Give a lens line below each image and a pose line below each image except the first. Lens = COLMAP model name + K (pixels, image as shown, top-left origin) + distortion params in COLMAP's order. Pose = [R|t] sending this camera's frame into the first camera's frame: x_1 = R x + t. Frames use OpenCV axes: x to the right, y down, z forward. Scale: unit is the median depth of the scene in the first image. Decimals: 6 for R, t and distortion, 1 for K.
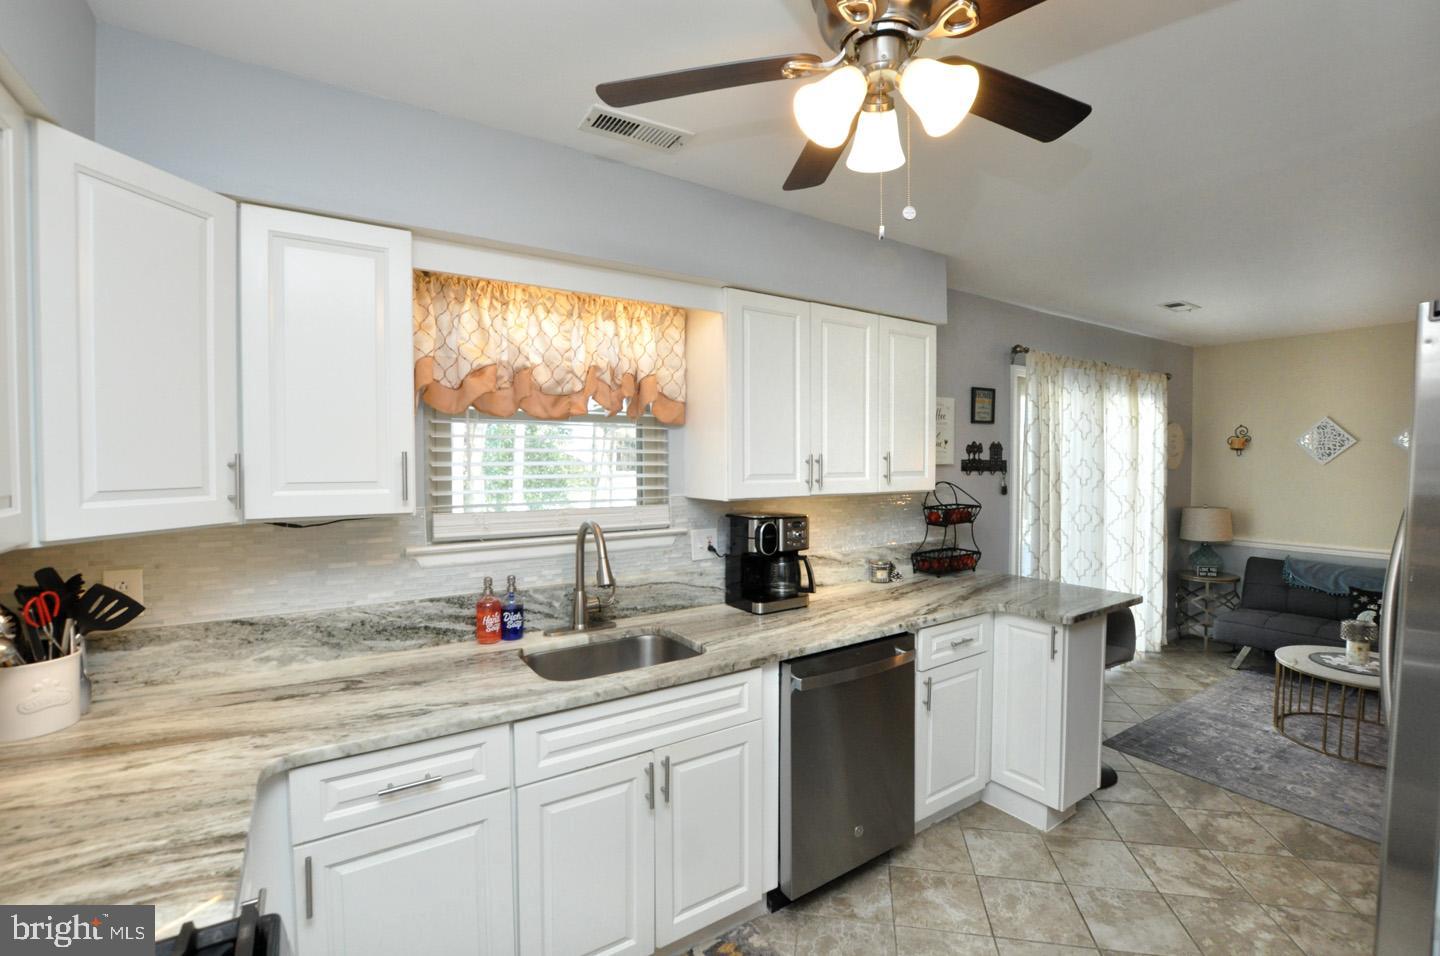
lens RADIAL K [[632.9, 0, 730.7], [0, 632.9, 478.1], [0, 0, 1]] dist [-0.034021, 0.004480]
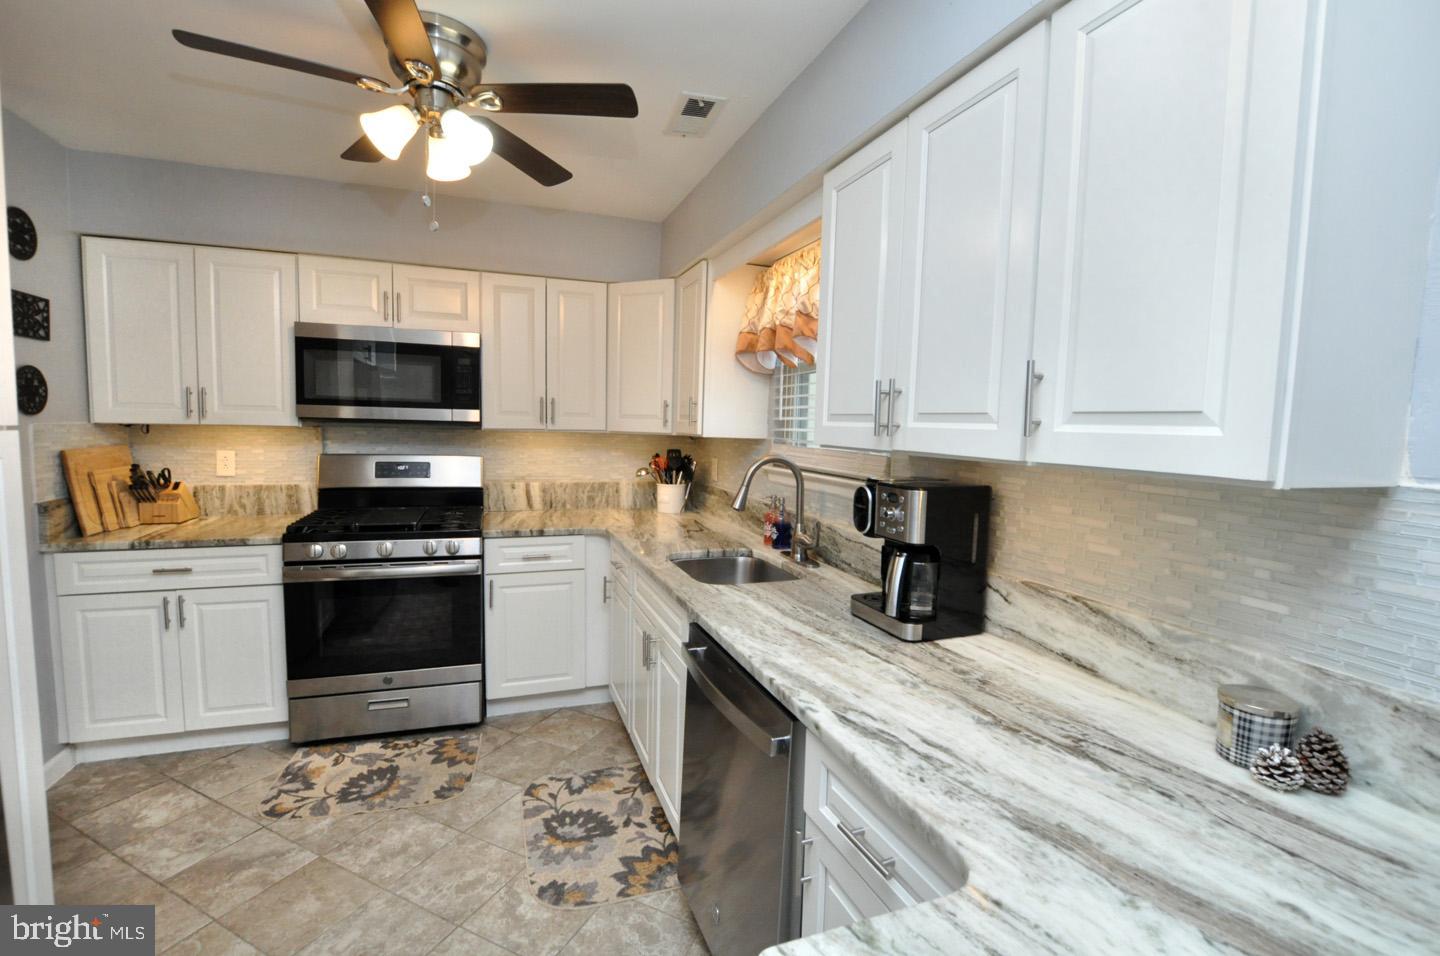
lens RADIAL K [[633.3, 0, 721.9], [0, 633.3, 478.8], [0, 0, 1]] dist [-0.035261, 0.005023]
pose [[-0.238792, 0.080637, -0.967717, 0.744741], [-0.053422, 0.993946, 0.096005, 0.004826], [0.969600, 0.074622, -0.233038, 0.993018]]
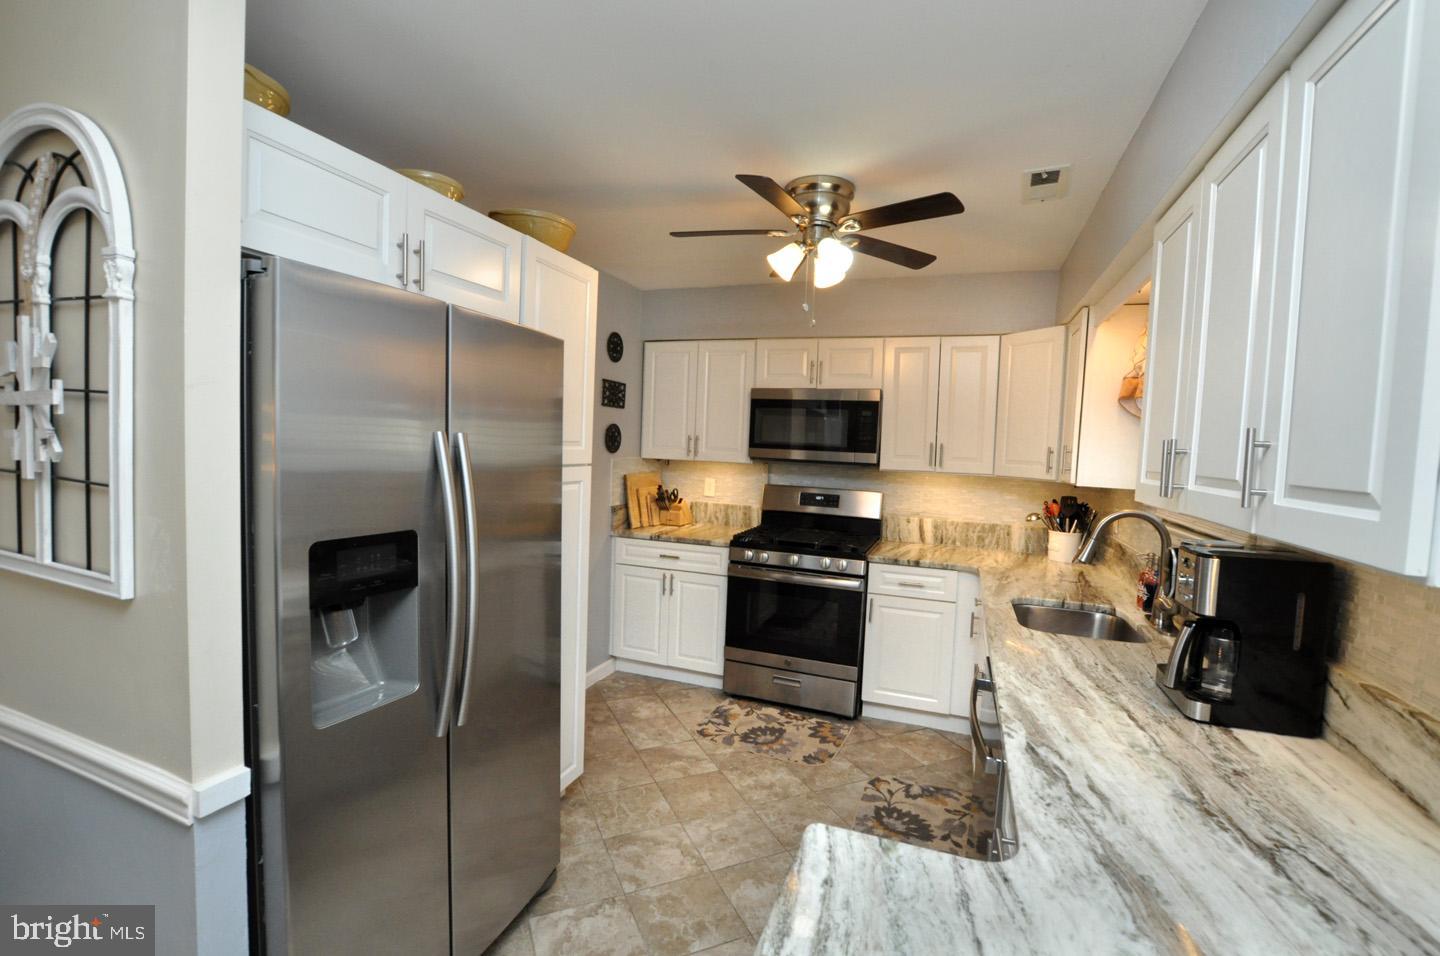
lens RADIAL K [[632.7, 0, 722.7], [0, 632.7, 478.8], [0, 0, 1]] dist [-0.031036, 0.002743]
pose [[-0.817541, 0.003571, -0.575860, 0.789125], [-0.053416, 0.995199, 0.082005, -0.028187], [0.573388, 0.097803, -0.813425, 1.226849]]
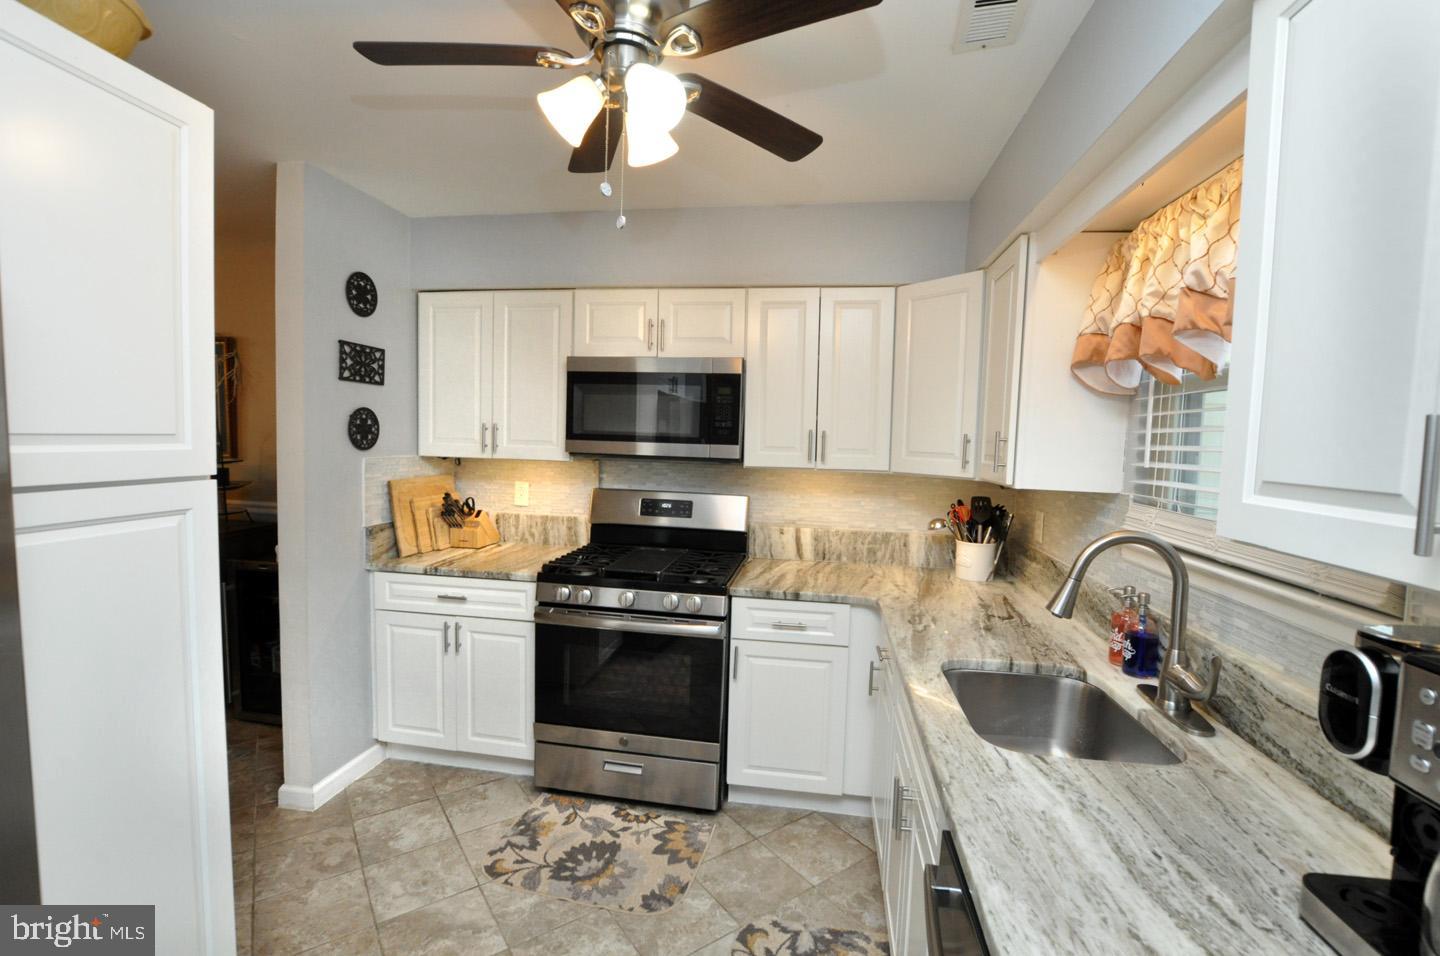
lens RADIAL K [[632.9, 0, 723.0], [0, 632.9, 480.3], [0, 0, 1]] dist [-0.034021, 0.004480]
pose [[-0.682591, 0.033143, -0.730048, 0.465894], [-0.047765, 0.994812, 0.089823, -0.021837], [0.729238, 0.096183, -0.677467, 0.953776]]
